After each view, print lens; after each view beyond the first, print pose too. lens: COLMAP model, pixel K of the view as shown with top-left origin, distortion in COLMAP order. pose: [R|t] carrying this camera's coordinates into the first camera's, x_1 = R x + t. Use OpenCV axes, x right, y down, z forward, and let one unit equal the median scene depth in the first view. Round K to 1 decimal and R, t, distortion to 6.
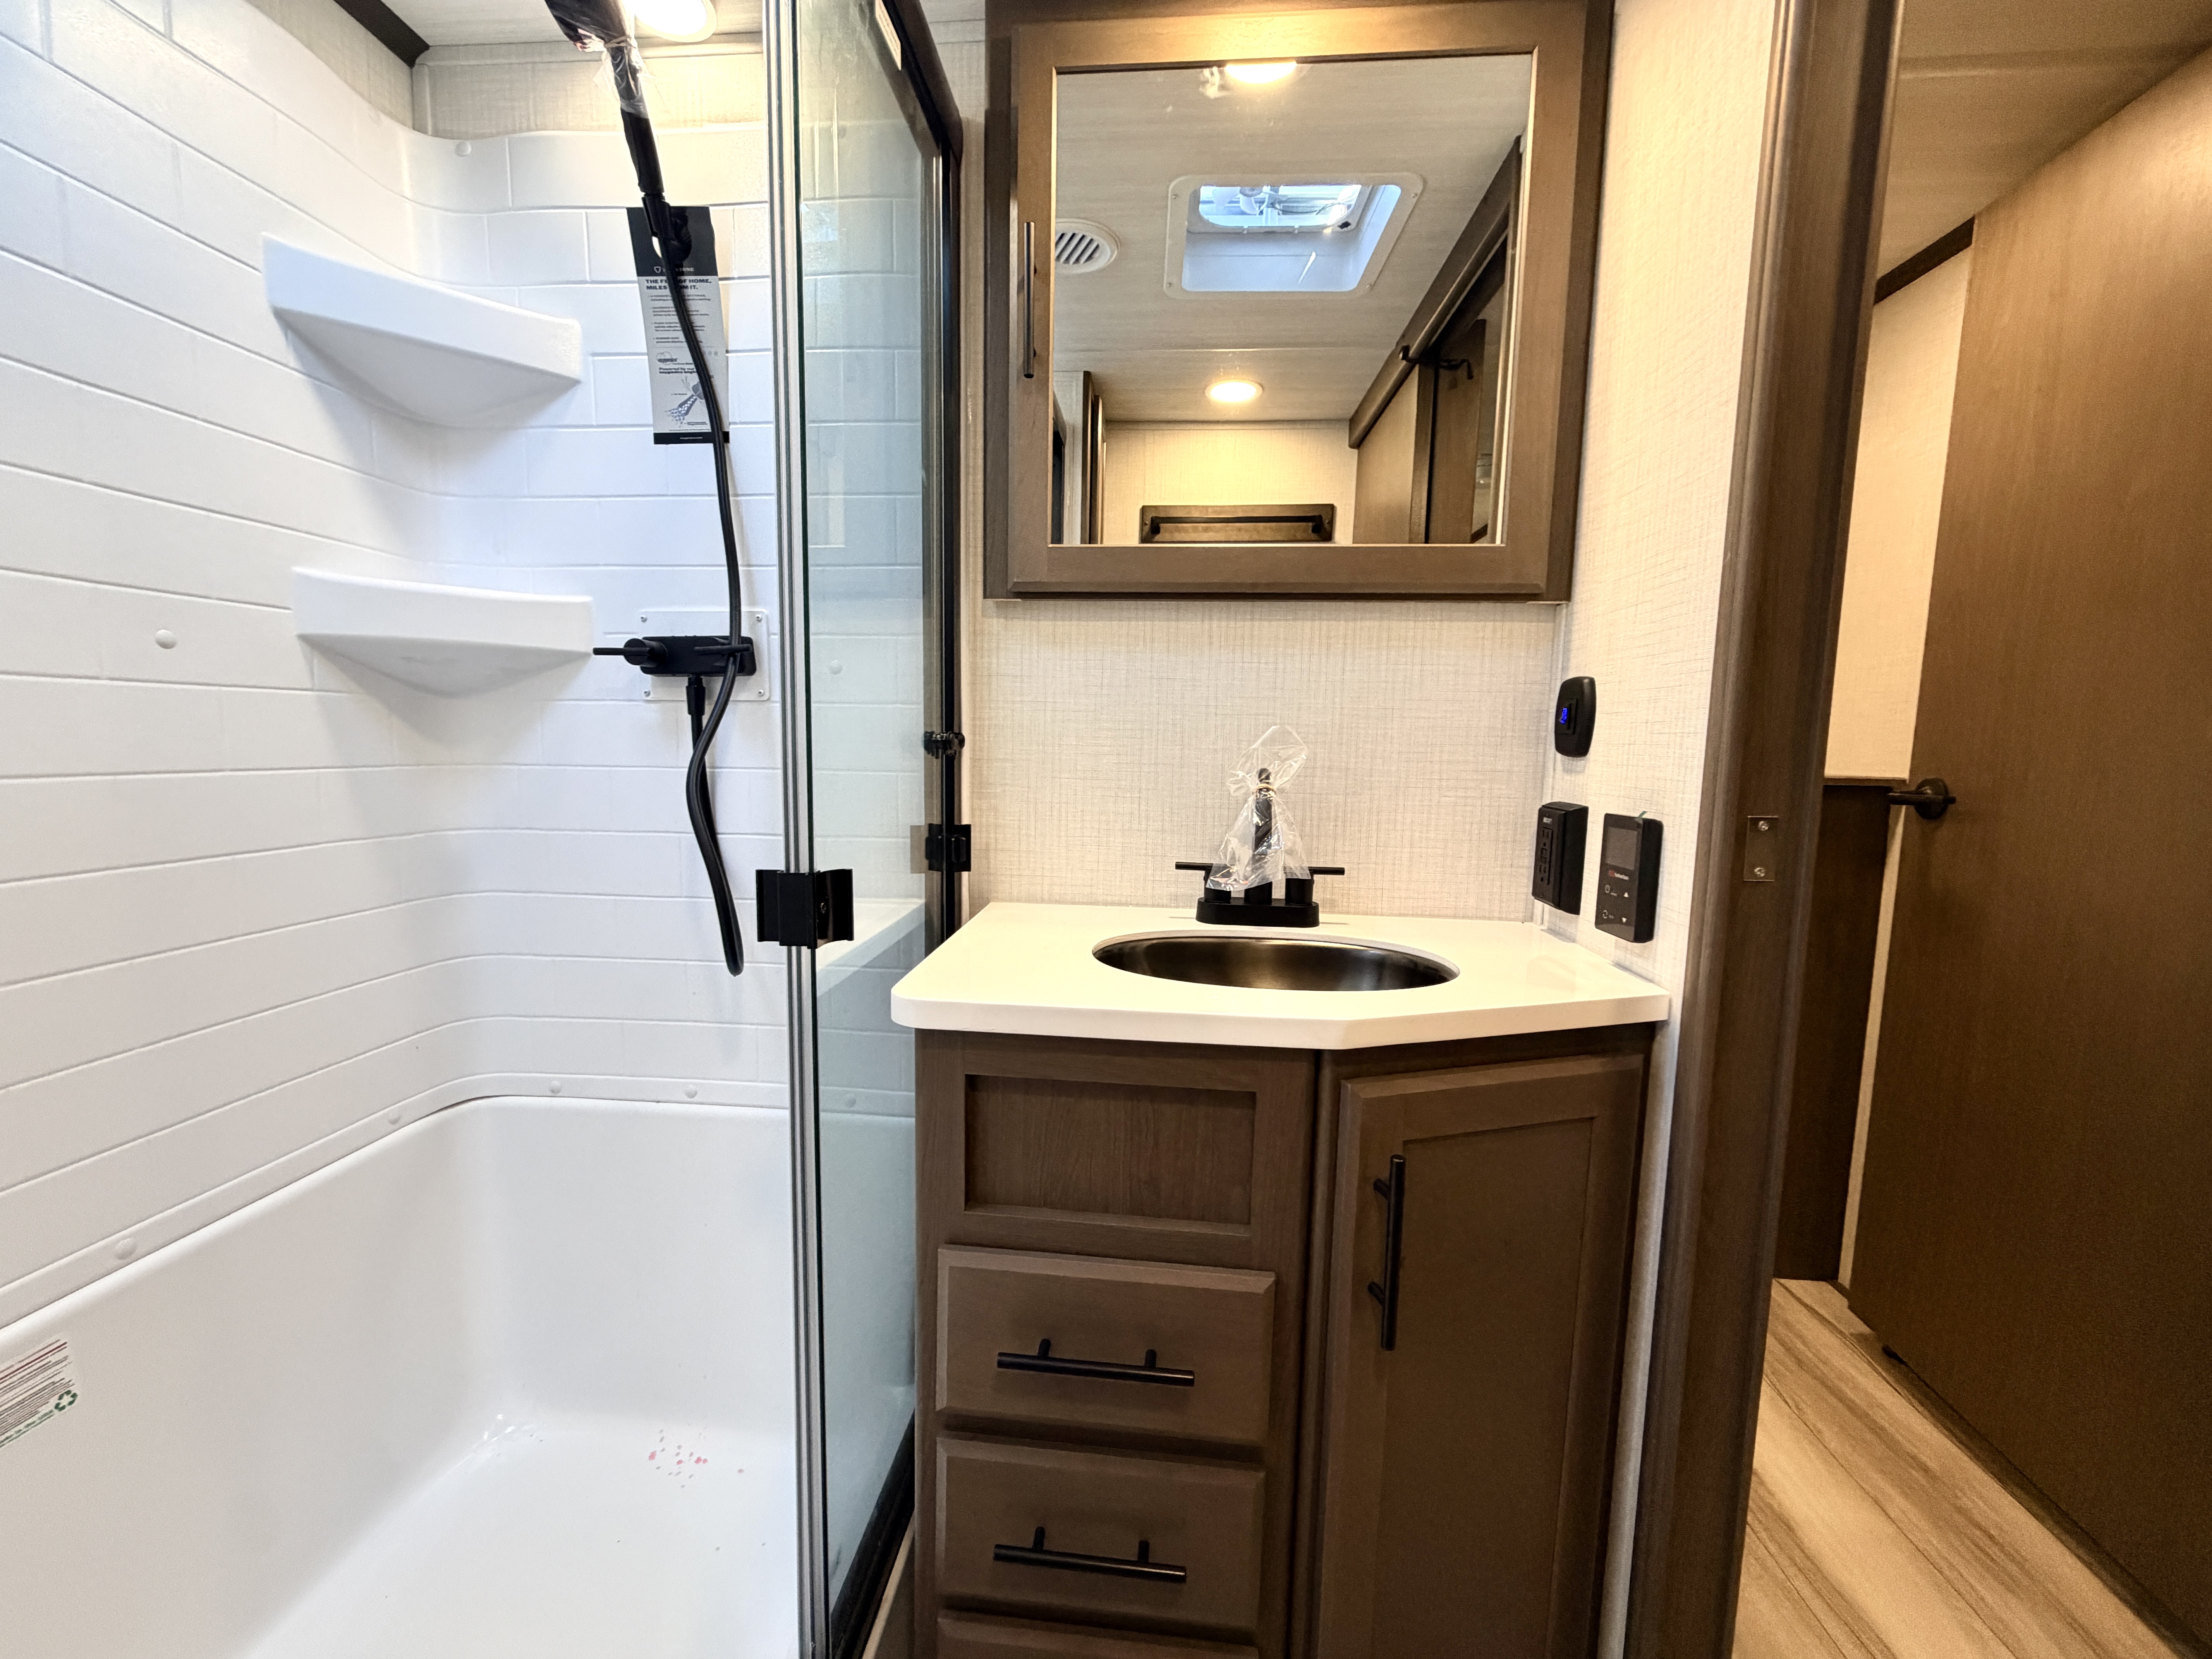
lens RADIAL K [[879.6, 0, 1102.0], [0, 879.6, 828.2], [0, 0, 1]] dist [-0.000934, 0.000126]
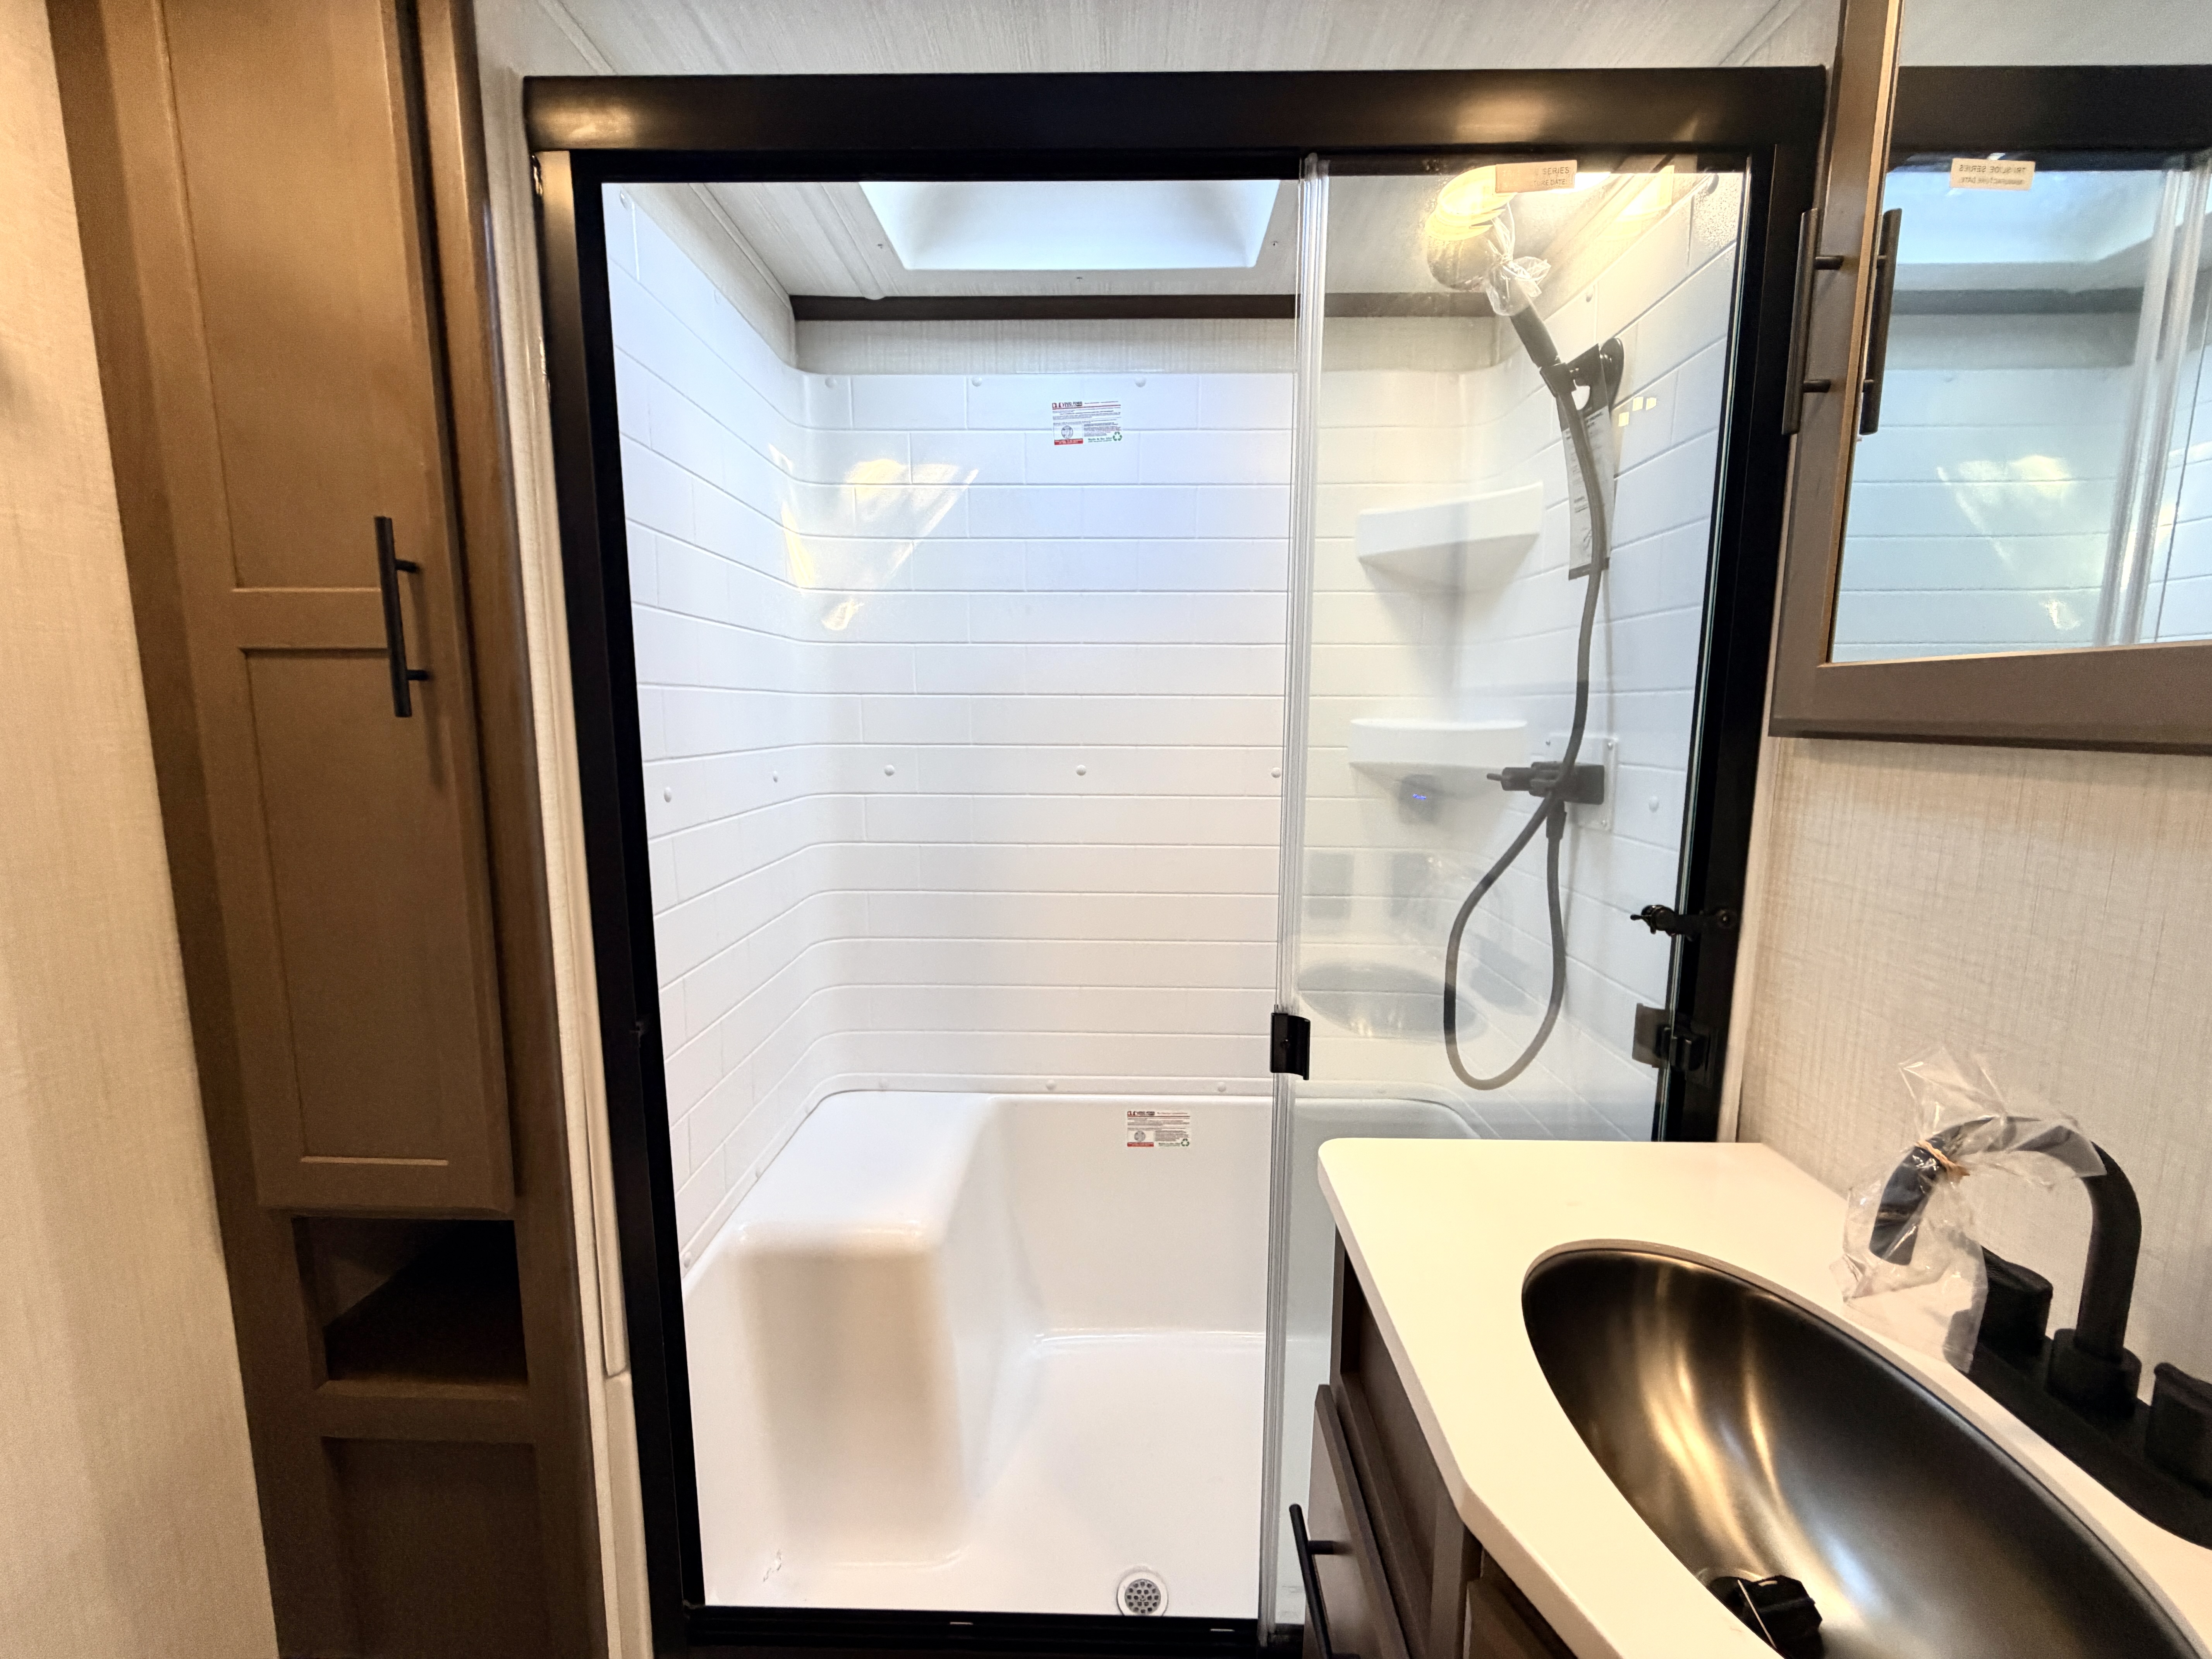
lens RADIAL K [[879.6, 0, 1102.0], [0, 879.6, 828.2], [0, 0, 1]] dist [-0.000934, 0.000126]
pose [[0.072141, 0.117822, -0.990411, 0.548023], [-0.101065, 0.988751, 0.110263, -0.206802], [0.992261, 0.092142, 0.083237, 0.390890]]
